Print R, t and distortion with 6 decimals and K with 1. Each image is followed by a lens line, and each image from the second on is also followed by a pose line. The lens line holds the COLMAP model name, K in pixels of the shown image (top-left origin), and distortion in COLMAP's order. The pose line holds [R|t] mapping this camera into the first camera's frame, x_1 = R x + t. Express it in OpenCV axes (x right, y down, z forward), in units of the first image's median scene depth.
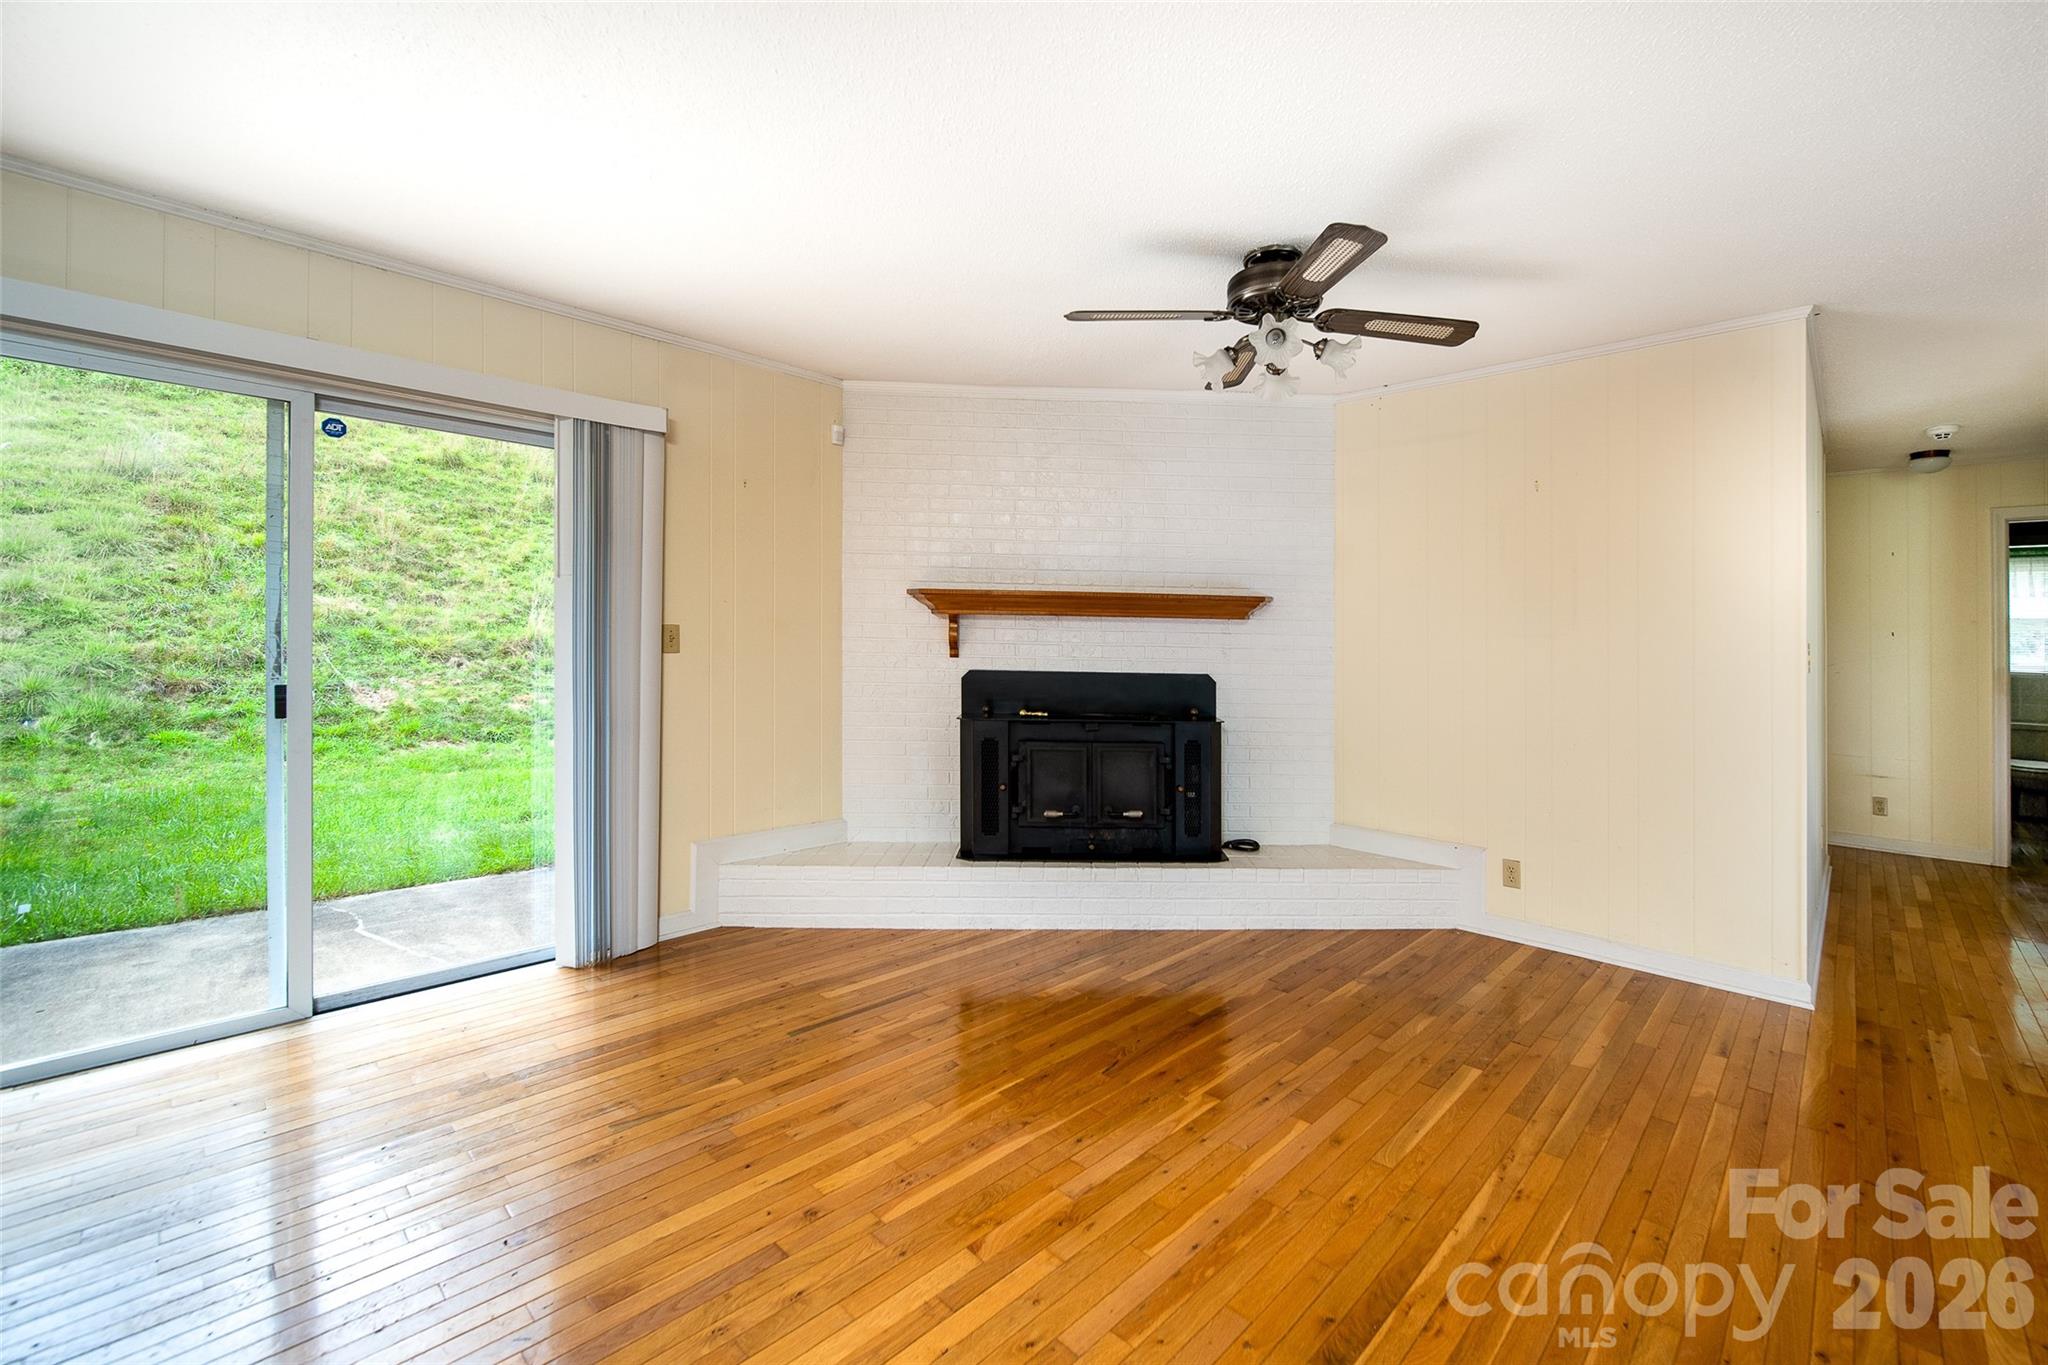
lens RADIAL K [[857.1, 0, 1071.6], [0, 857.1, 646.4], [0, 0, 1]] dist [-0.001249, 0.000118]
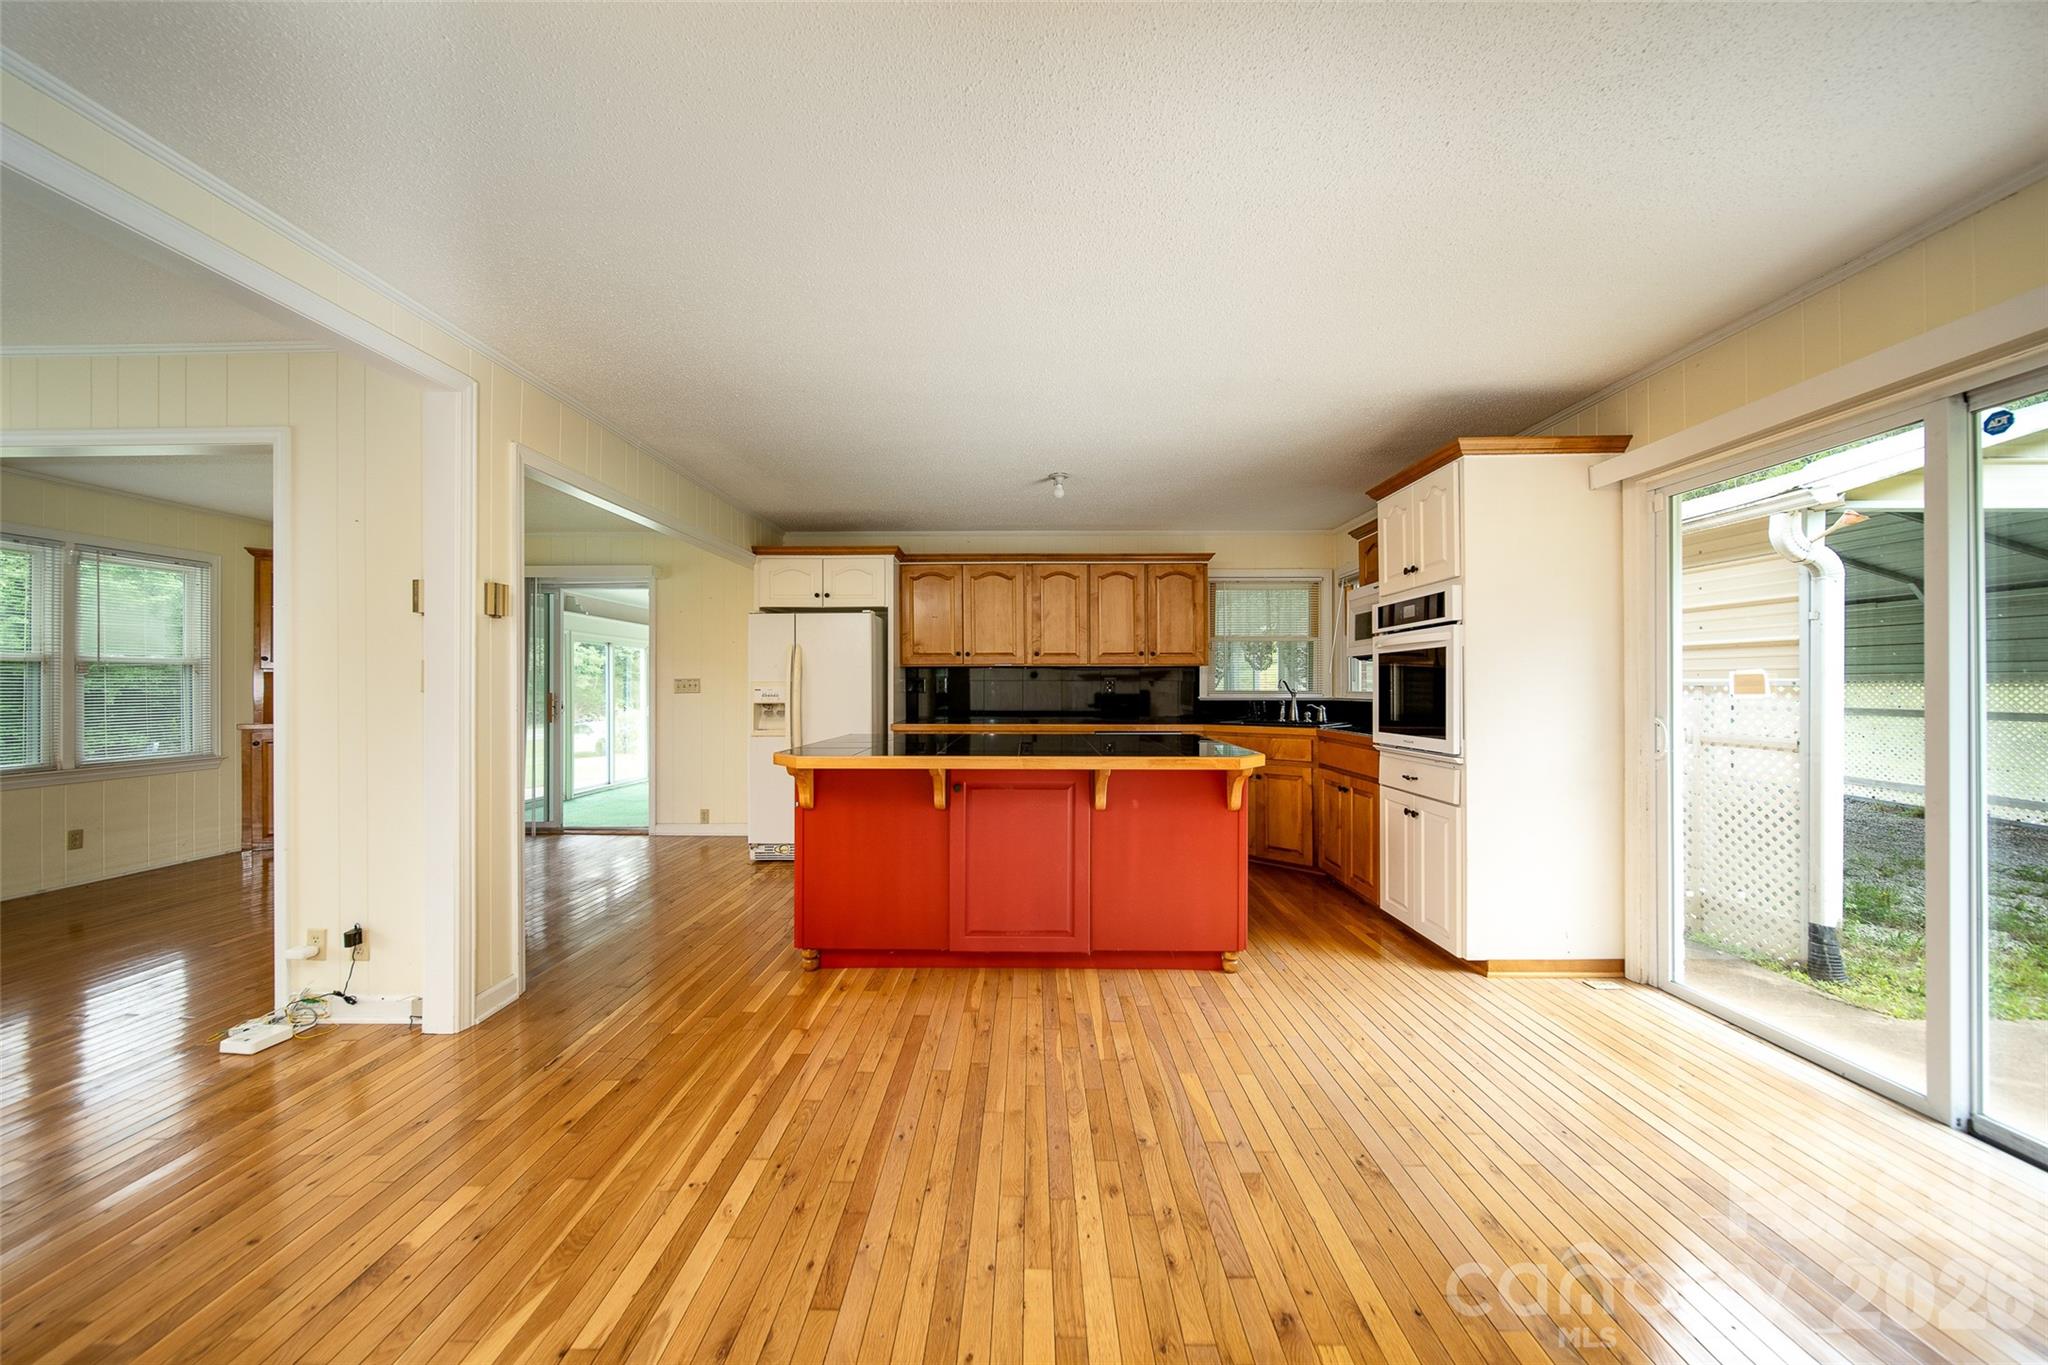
lens RADIAL K [[718.8, 0, 1026.6], [0, 718.8, 683.3], [0, 0, 1]] dist [-0.001790, -0.000291]
pose [[-0.745424, -0.018468, -0.666335, 0.183536], [-0.010635, 0.999818, -0.015814, 0.006706], [0.666506, -0.004702, -0.745485, 0.627388]]
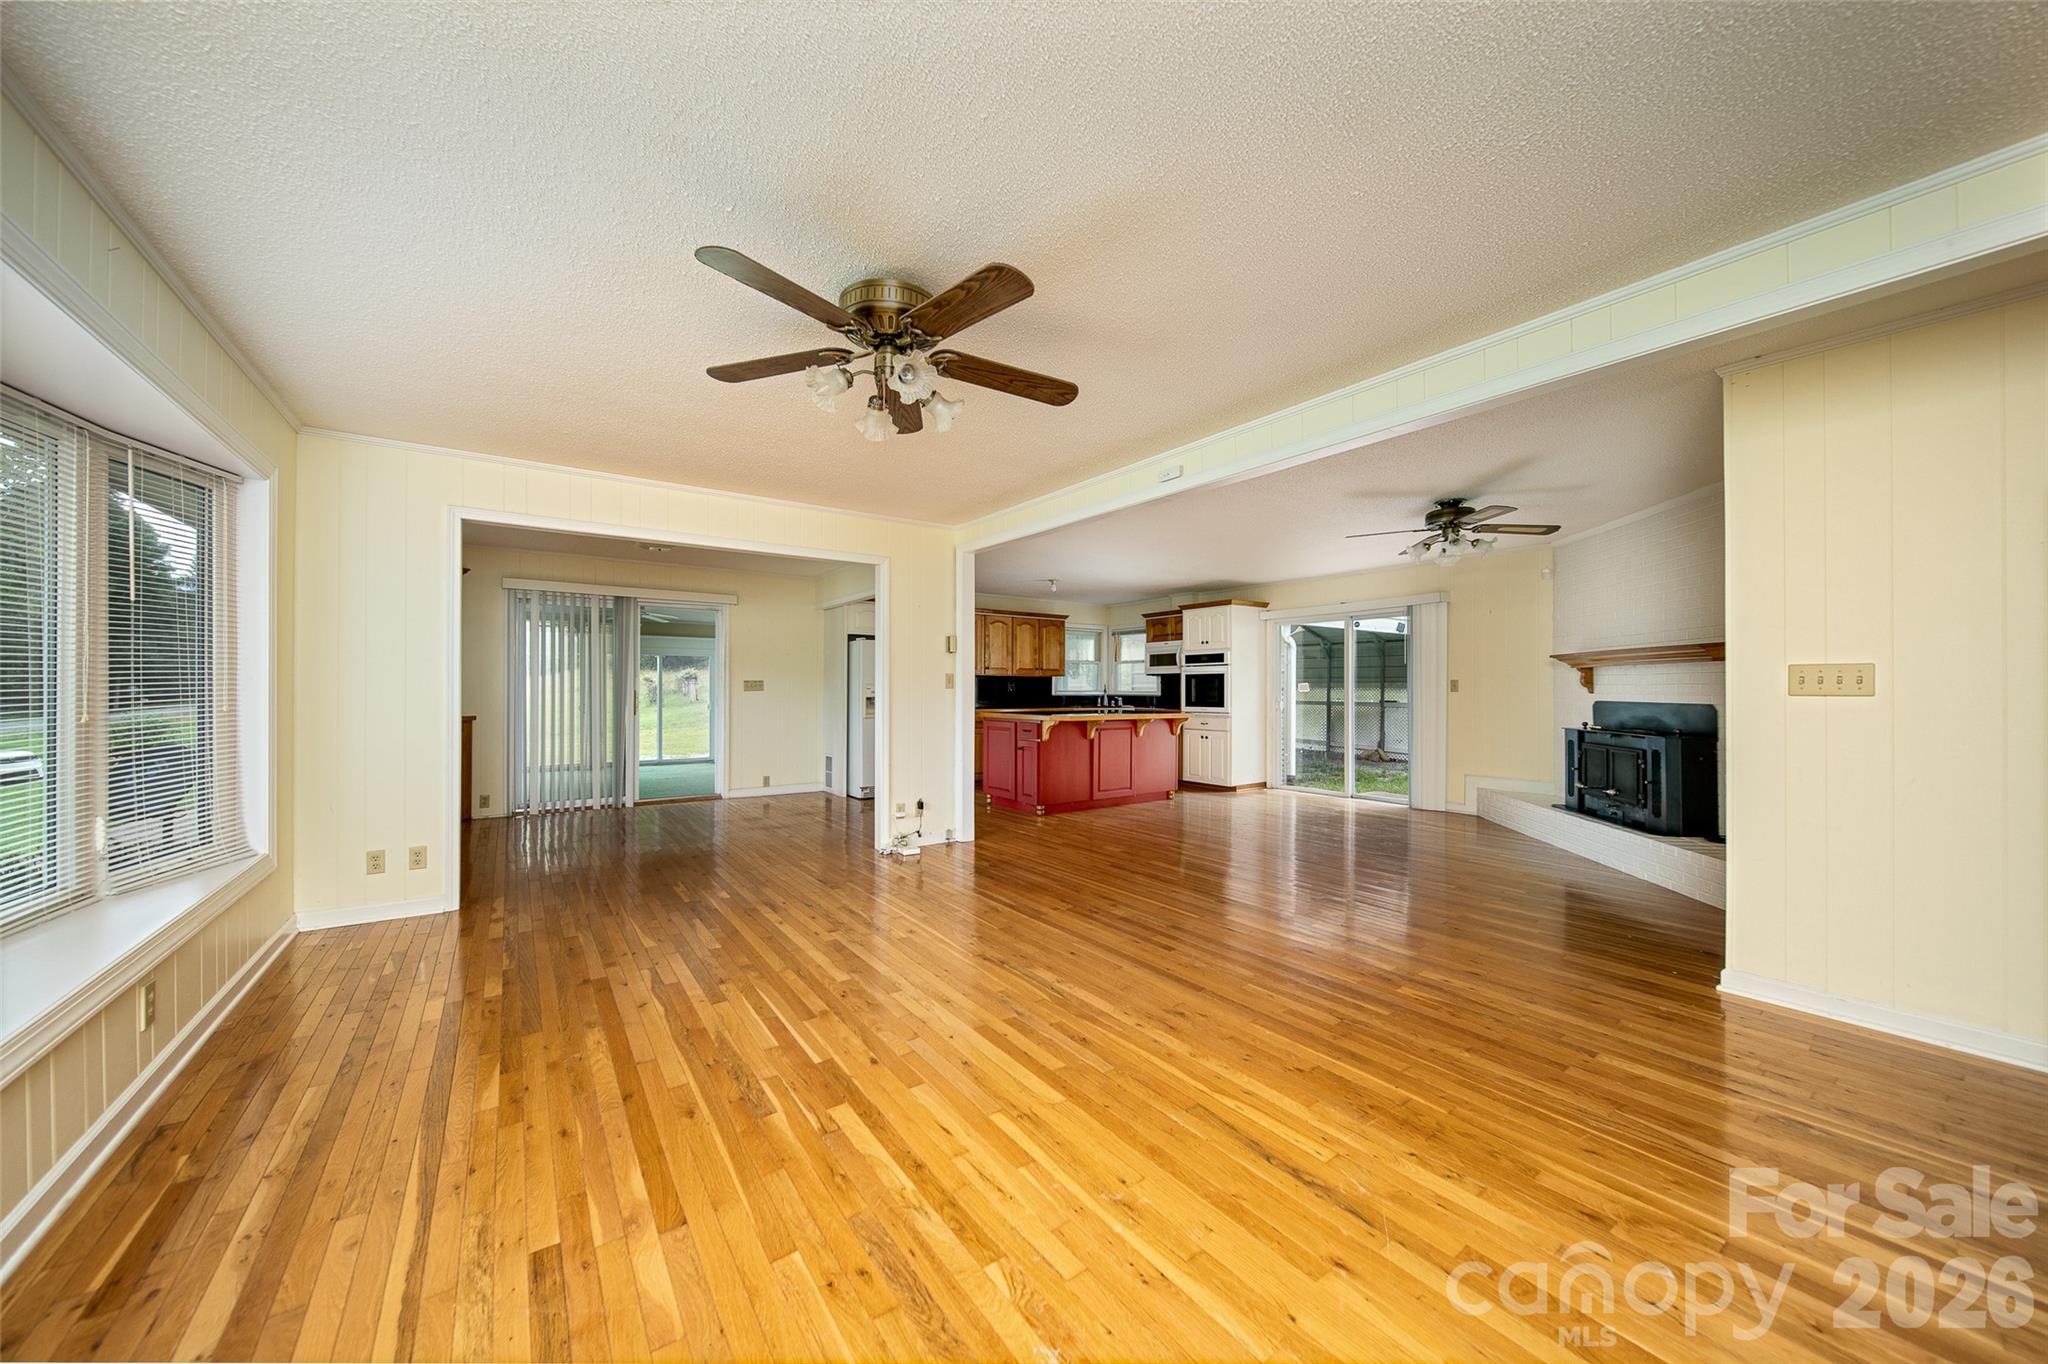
lens RADIAL K [[718.8, 0, 1025.6], [0, 718.8, 691.0], [0, 0, 1]] dist [-0.001790, -0.000291]
pose [[-0.202790, -0.013694, -0.979127, 1.489824], [-0.004011, 0.999905, -0.013154, 0.031975], [0.979214, 0.001260, -0.202826, 0.216976]]
